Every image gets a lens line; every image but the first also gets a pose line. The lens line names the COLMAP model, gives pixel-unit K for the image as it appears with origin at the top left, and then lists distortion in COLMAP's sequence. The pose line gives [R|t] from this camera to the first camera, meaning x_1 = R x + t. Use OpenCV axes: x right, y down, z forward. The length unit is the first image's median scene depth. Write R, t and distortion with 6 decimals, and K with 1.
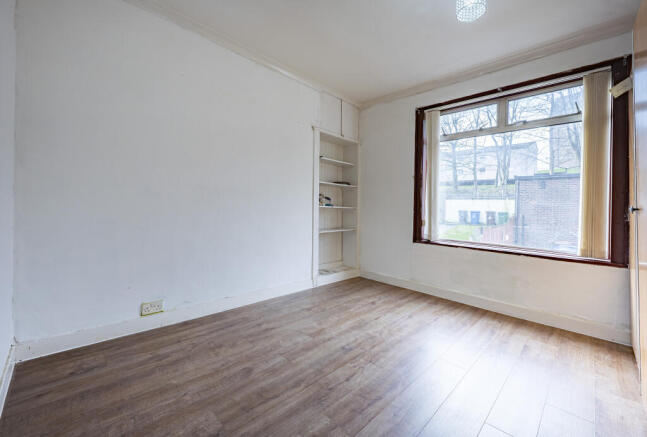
lens RADIAL K [[265.8, 0, 320.9], [0, 265.8, 203.8], [0, 0, 1]] dist [0.001484, 0.000180]
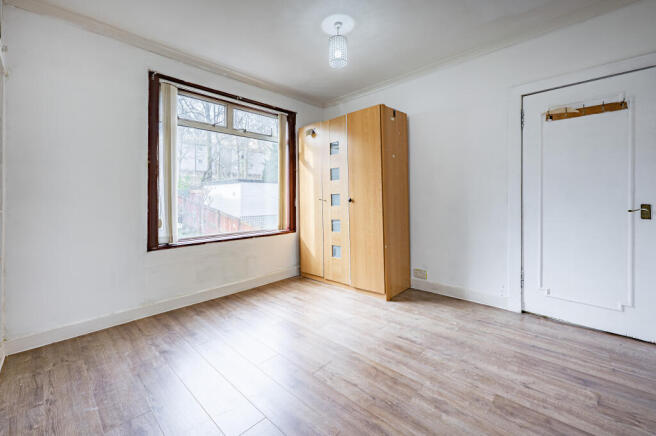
lens RADIAL K [[269.5, 0, 328.1], [0, 269.5, 192.3], [0, 0, 1]] dist [-0.001819, -0.000140]
pose [[-0.026991, -0.006130, 0.999617, -0.480777], [0.002982, 0.999976, 0.006213, -0.025750], [-0.999631, 0.003149, -0.026973, 0.617958]]
